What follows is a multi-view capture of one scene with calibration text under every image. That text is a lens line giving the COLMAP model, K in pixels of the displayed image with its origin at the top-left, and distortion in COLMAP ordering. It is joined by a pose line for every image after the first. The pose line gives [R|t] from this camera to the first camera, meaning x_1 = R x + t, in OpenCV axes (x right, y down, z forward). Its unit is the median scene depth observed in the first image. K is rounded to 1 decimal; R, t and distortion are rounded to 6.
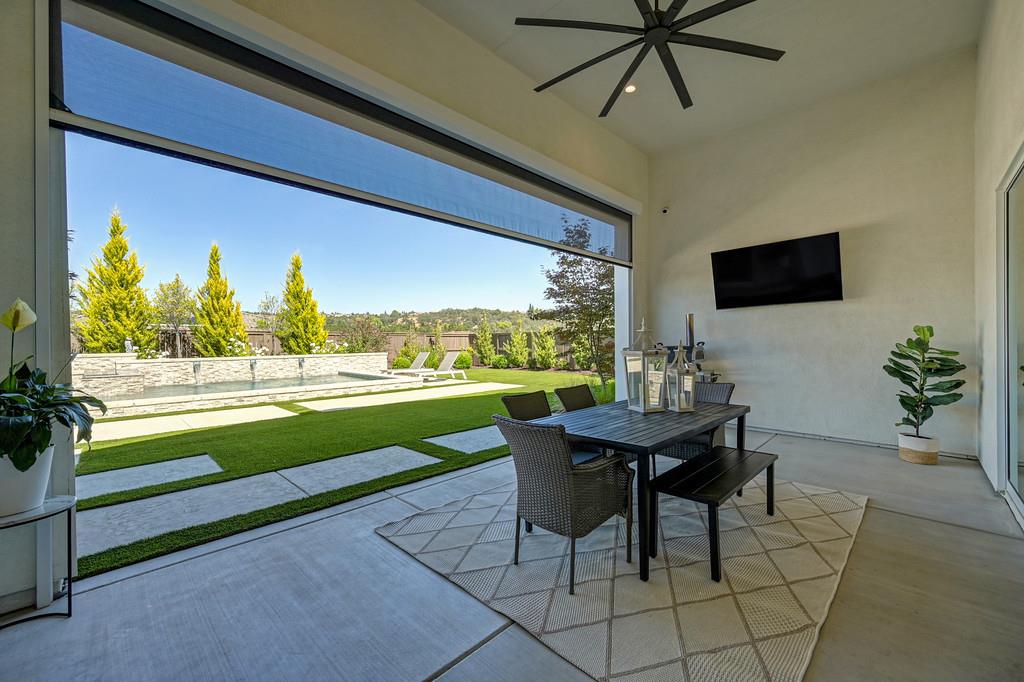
lens RADIAL K [[406.2, 0, 513.4], [0, 406.2, 340.9], [0, 0, 1]] dist [0.000569, 0.000082]
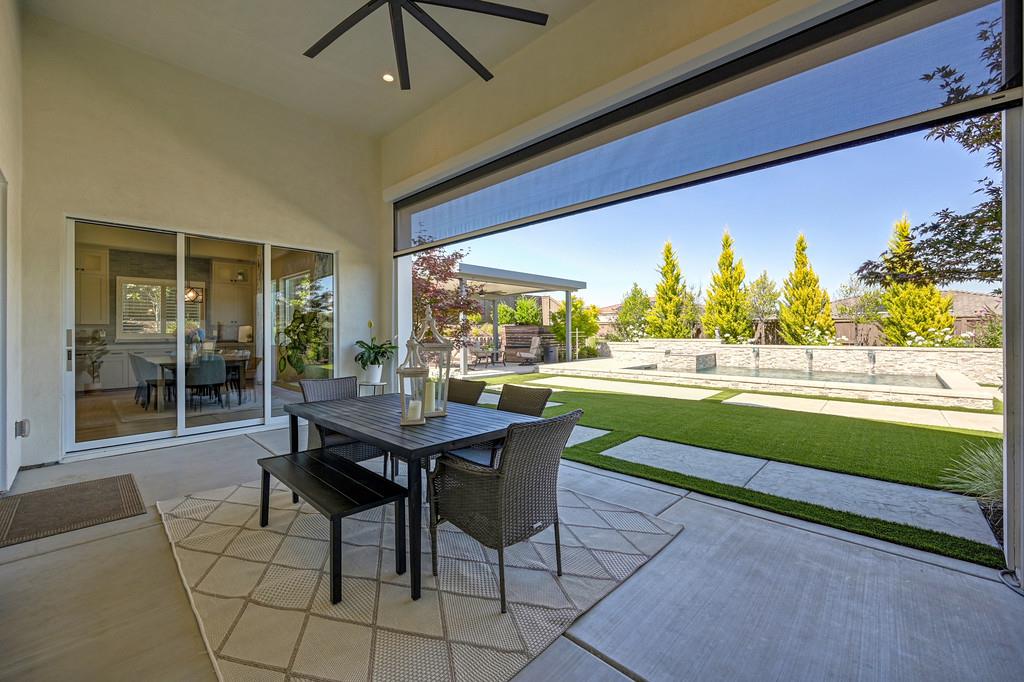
lens RADIAL K [[406.2, 0, 518.0], [0, 406.2, 333.1], [0, 0, 1]] dist [0.000569, 0.000082]
pose [[0.028202, 0.006669, -0.999580, 0.296013], [0.004212, 0.999968, 0.006790, -0.000629], [0.999593, -0.004401, 0.028173, 0.293432]]
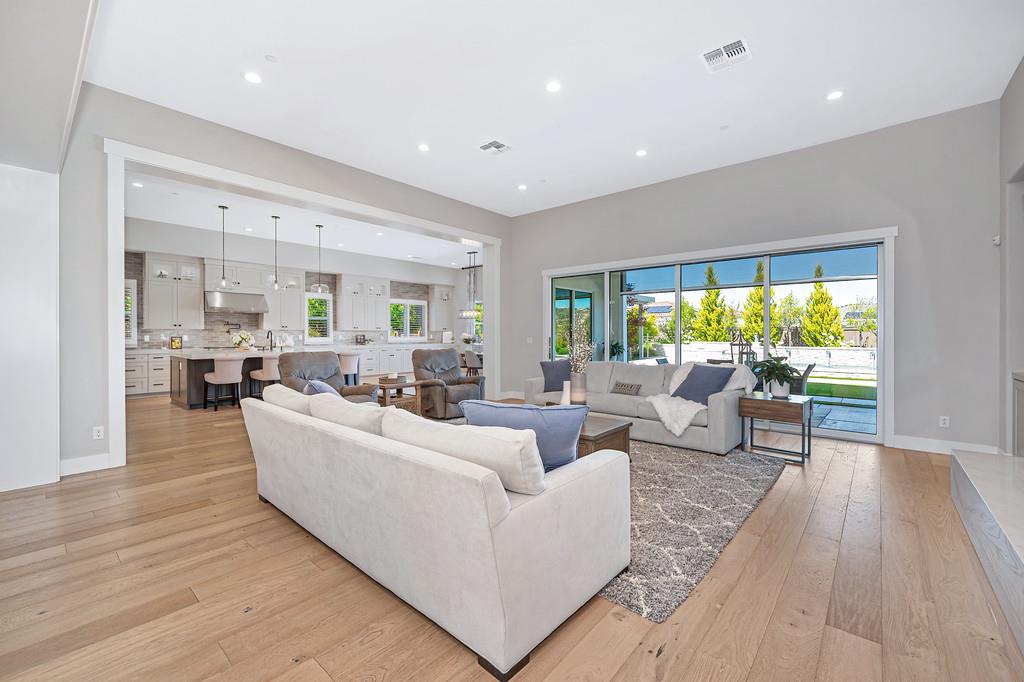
lens RADIAL K [[426.3, 0, 511.4], [0, 426.3, 337.4], [0, 0, 1]] dist [-0.004754, -0.000276]
pose [[0.061922, 0.011198, -0.998018, 0.689007], [-0.000722, 0.999937, 0.011174, -0.008447], [0.998081, 0.000029, 0.061927, -0.120350]]
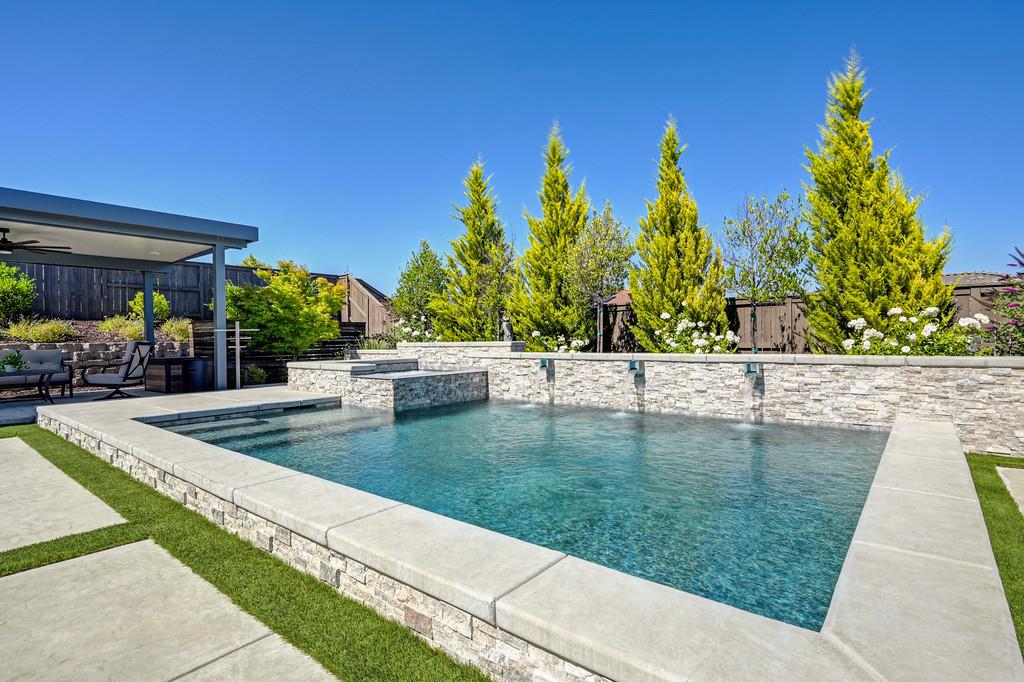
lens RADIAL K [[506.9, 0, 511.2], [0, 506.9, 340.5], [0, 0, 1]] dist [0.000149, -0.000020]
pose [[0.090167, 0.007002, -0.995902, -0.144158], [0.011750, 0.999898, 0.008093, 0.019672], [0.995857, -0.012431, 0.090076, 0.835775]]
